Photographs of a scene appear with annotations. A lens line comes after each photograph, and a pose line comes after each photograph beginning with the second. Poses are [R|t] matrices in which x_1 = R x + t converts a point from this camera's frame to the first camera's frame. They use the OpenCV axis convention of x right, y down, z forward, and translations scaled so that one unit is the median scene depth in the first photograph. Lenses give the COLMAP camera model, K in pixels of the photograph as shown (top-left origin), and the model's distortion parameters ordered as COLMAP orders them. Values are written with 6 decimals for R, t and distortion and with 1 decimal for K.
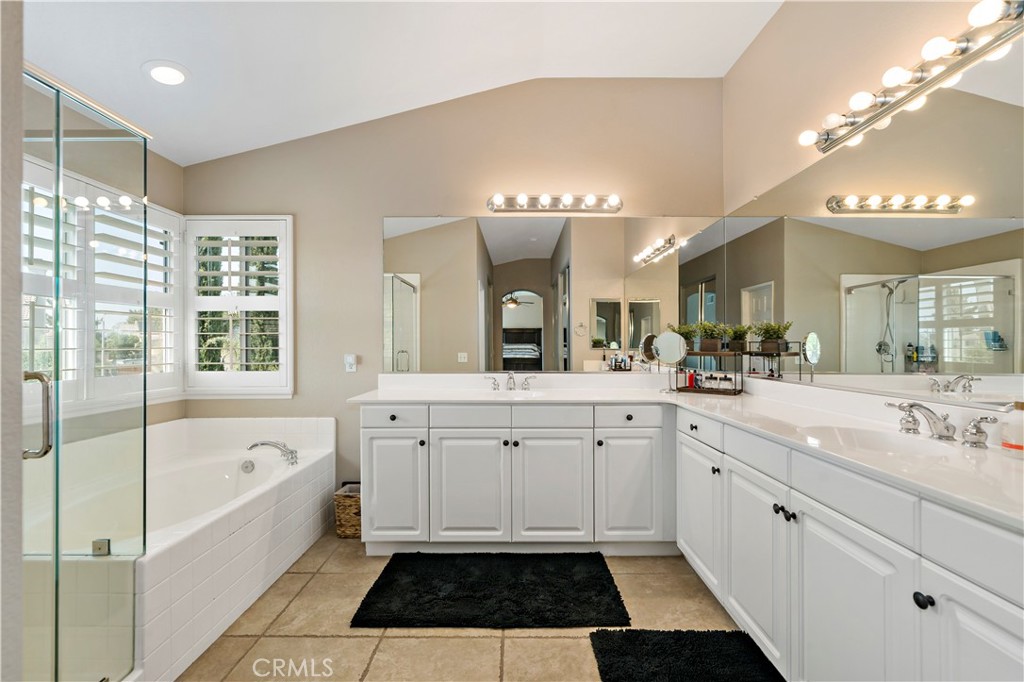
lens RADIAL K [[436.9, 0, 515.3], [0, 436.9, 341.3], [0, 0, 1]] dist [0.000872, -0.000177]
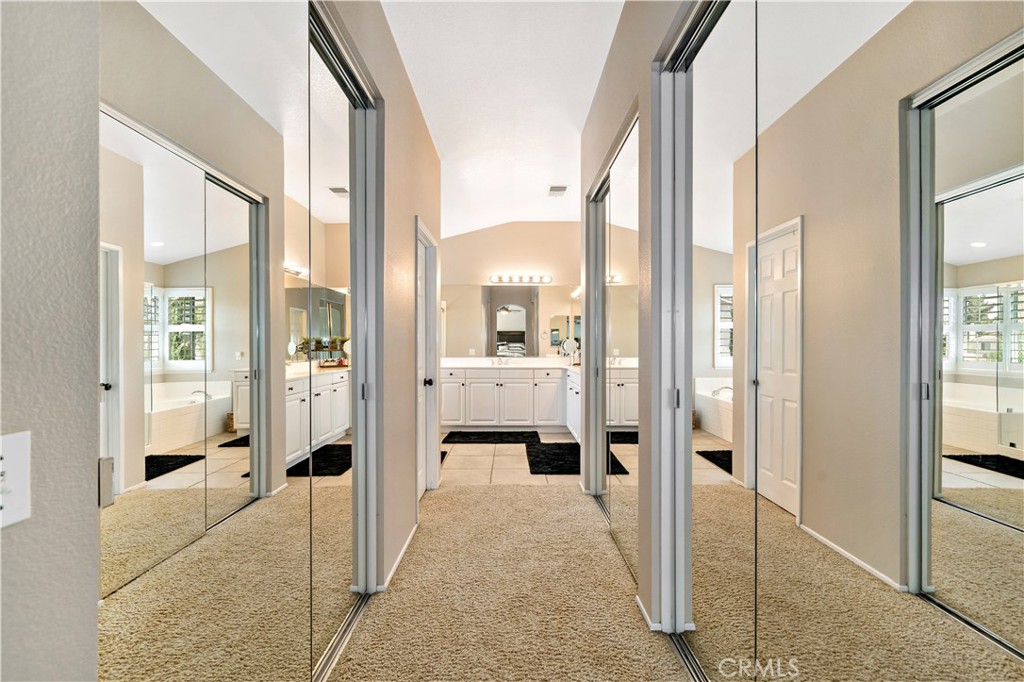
lens RADIAL K [[436.9, 0, 517.1], [0, 436.9, 341.4], [0, 0, 1]] dist [0.000872, -0.000177]
pose [[0.999870, 0.002611, 0.015930, 0.041246], [-0.002685, 0.999986, 0.004640, -0.016399], [-0.015918, -0.004682, 0.999862, -1.208614]]
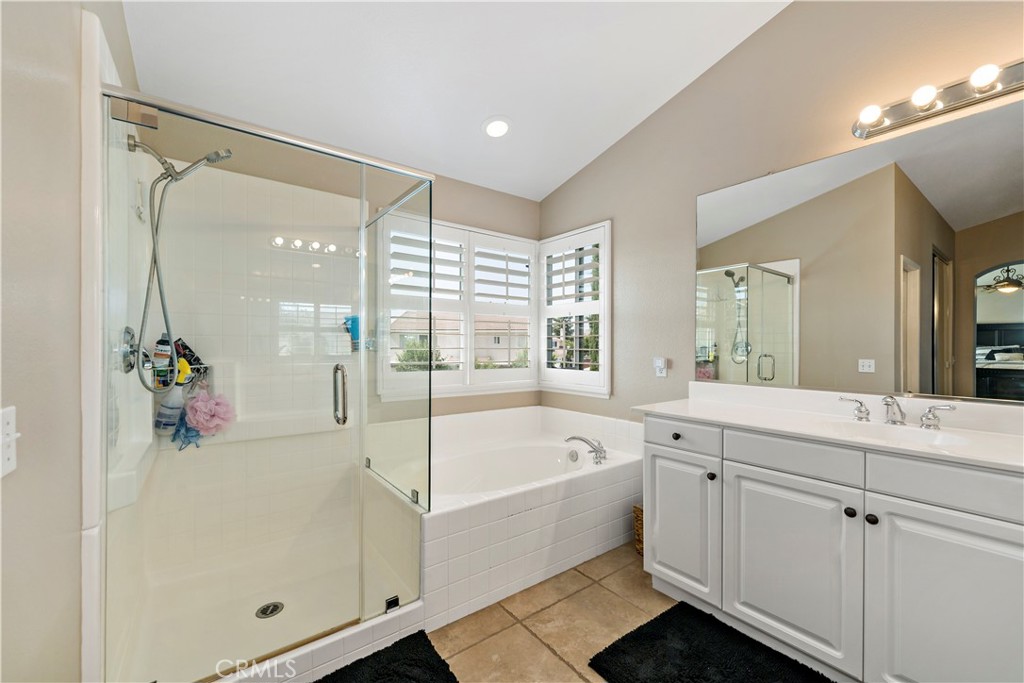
lens RADIAL K [[409.5, 0, 510.7], [0, 409.5, 347.1], [0, 0, 1]] dist [-0.003112, -0.000168]
pose [[0.605653, 0.007752, -0.795691, 0.118556], [-0.000587, 0.999957, 0.009295, 0.000595], [0.795728, -0.005163, 0.605632, 0.244482]]
